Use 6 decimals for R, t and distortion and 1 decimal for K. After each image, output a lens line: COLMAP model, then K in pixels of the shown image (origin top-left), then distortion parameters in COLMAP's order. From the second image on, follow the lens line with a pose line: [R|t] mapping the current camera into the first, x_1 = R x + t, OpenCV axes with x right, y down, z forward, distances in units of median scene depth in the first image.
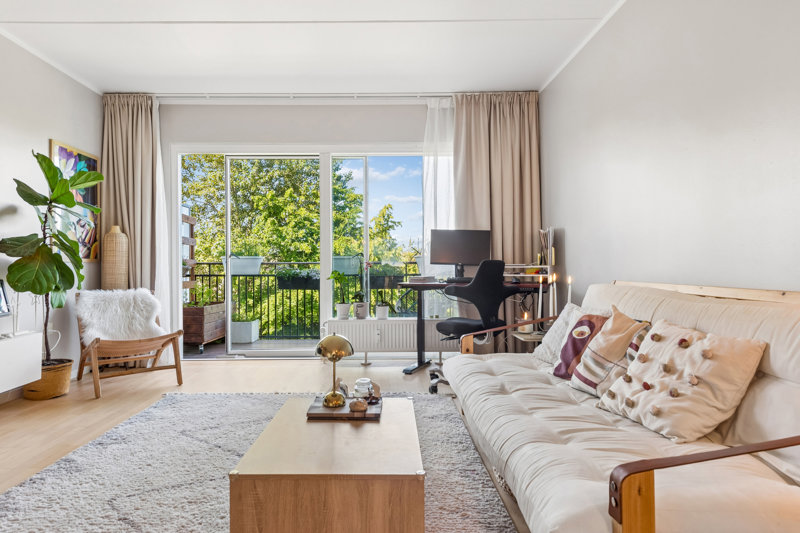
lens RADIAL K [[492.5, 0, 375.7], [0, 492.5, 268.9], [0, 0, 1]] dist [0.006900, -0.001713]
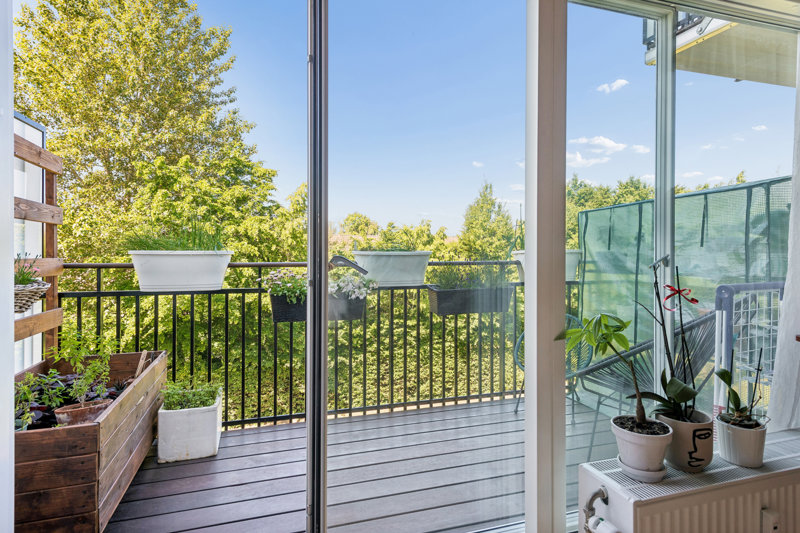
lens RADIAL K [[450.4, 0, 406.3], [0, 450.4, 253.1], [0, 0, 1]] dist [-0.000341, -0.001782]
pose [[0.947634, 0.005961, 0.319303, -0.065817], [-0.008418, 0.999945, 0.006317, -0.008439], [-0.319248, -0.008674, 0.947632, 0.172073]]
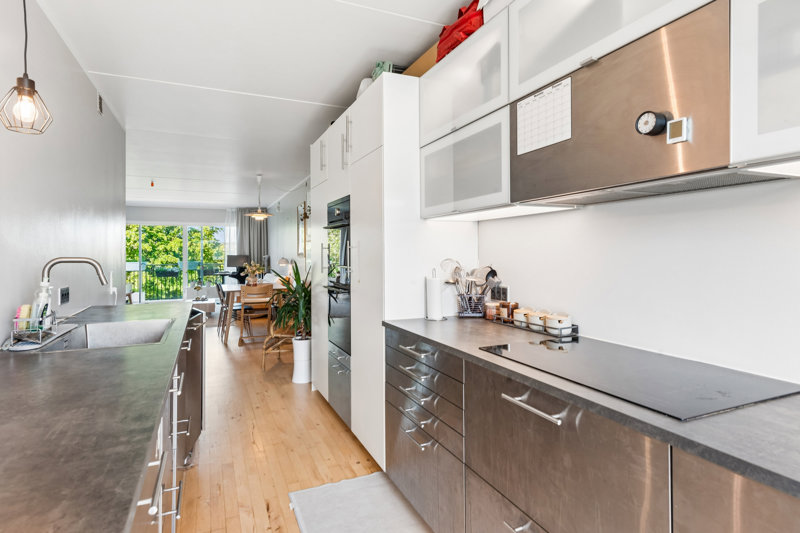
lens RADIAL K [[433.4, 0, 399.0], [0, 433.4, 260.6], [0, 0, 1]] dist [-0.003194, -0.000378]
pose [[0.909681, -0.008281, 0.415225, -0.005657], [0.004370, 0.999937, 0.010369, -0.014522], [-0.415285, -0.007618, 0.909660, -0.366888]]
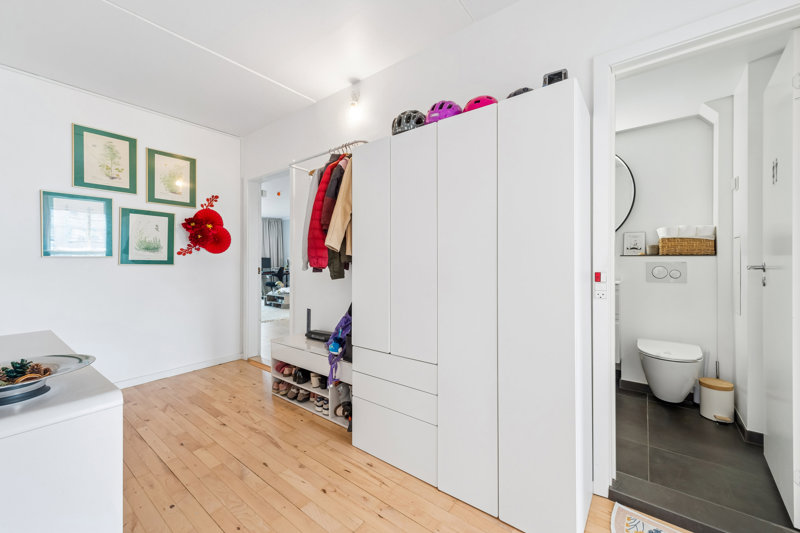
lens RADIAL K [[320.6, 0, 401.2], [0, 320.6, 262.0], [0, 0, 1]] dist [-0.000306, -0.000003]
pose [[0.608875, 0.003624, 0.793258, -0.210539], [-0.002416, 0.999993, -0.002714, -0.008945], [-0.793263, -0.000264, 0.608880, -0.237188]]
